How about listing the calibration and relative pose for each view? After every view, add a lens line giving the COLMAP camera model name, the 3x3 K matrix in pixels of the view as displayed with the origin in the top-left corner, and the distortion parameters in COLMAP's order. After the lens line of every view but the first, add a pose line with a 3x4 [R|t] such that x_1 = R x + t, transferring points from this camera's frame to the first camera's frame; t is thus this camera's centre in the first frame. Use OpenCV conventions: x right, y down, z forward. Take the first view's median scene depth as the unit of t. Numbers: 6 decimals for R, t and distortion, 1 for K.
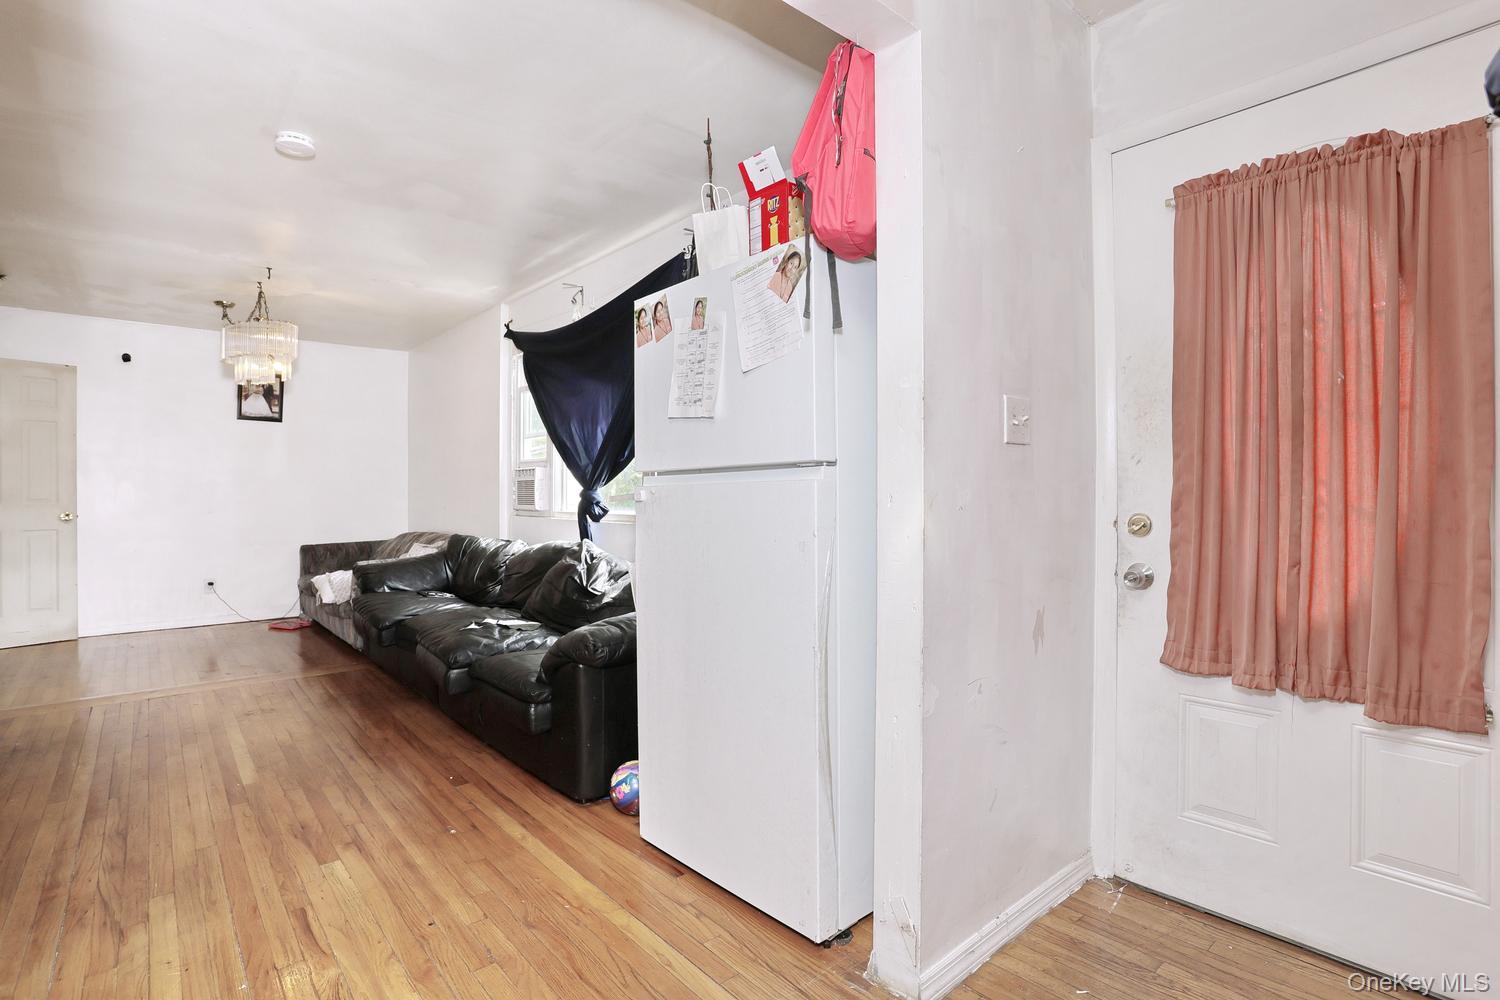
lens RADIAL K [[721.0, 0, 747.3], [0, 721.0, 507.1], [0, 0, 1]] dist [-0.048341, 0.005035]
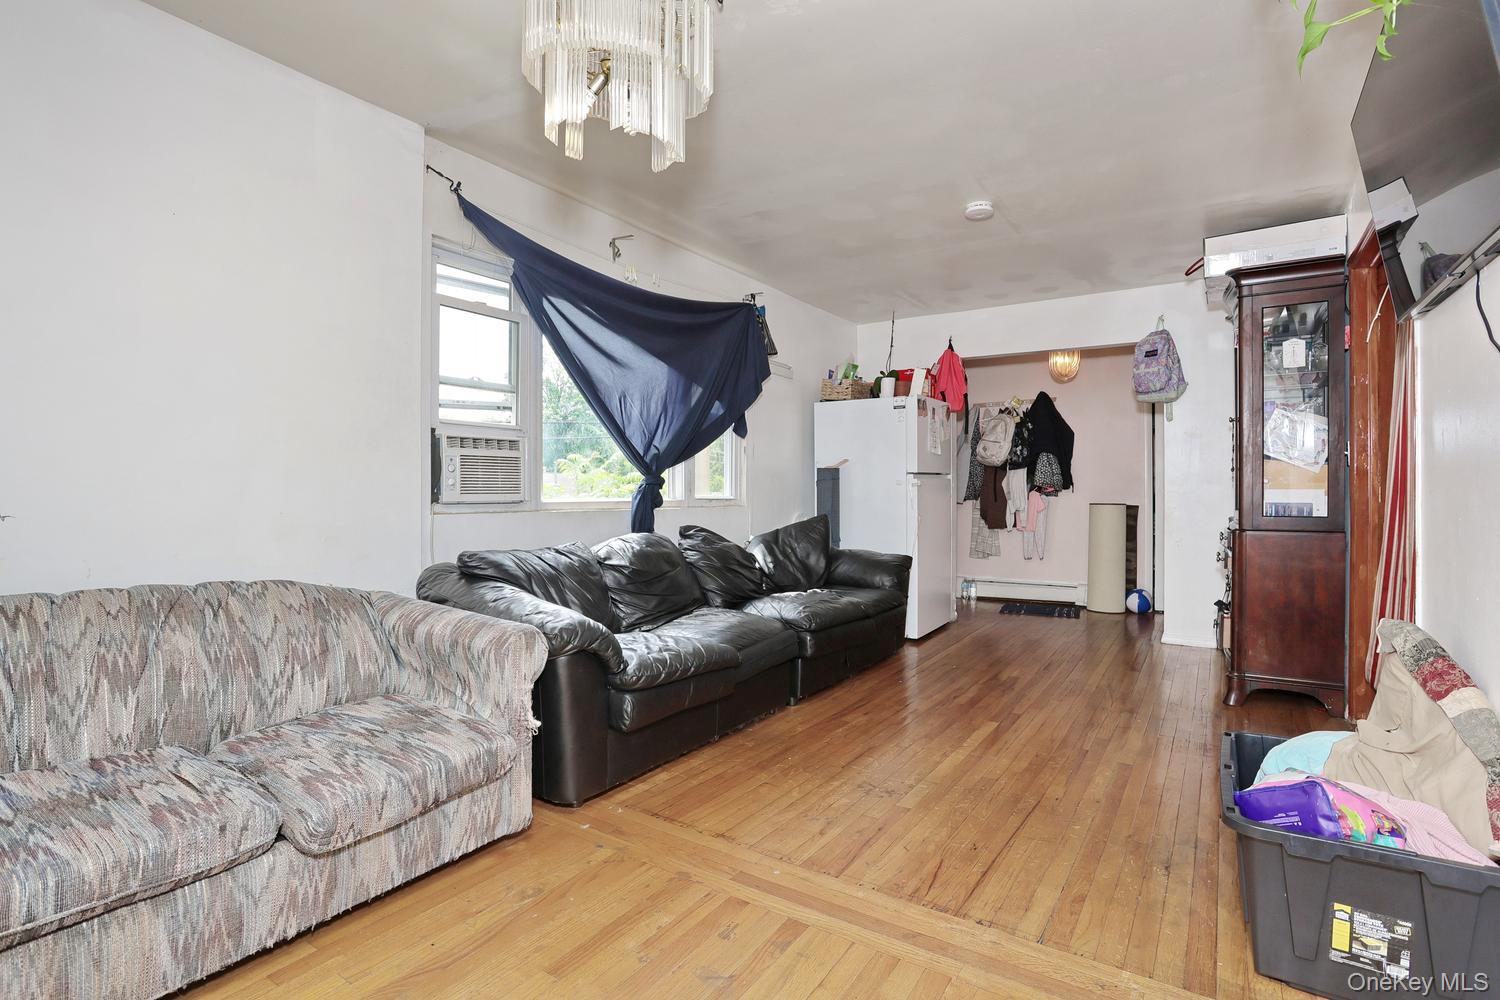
lens RADIAL K [[721.0, 0, 746.6], [0, 721.0, 495.9], [0, 0, 1]] dist [-0.048341, 0.005035]
pose [[-0.272578, -0.009109, 0.962091, -1.731448], [-0.001341, 0.999958, 0.009088, -0.010991], [-0.962133, 0.001187, -0.272579, 1.700138]]
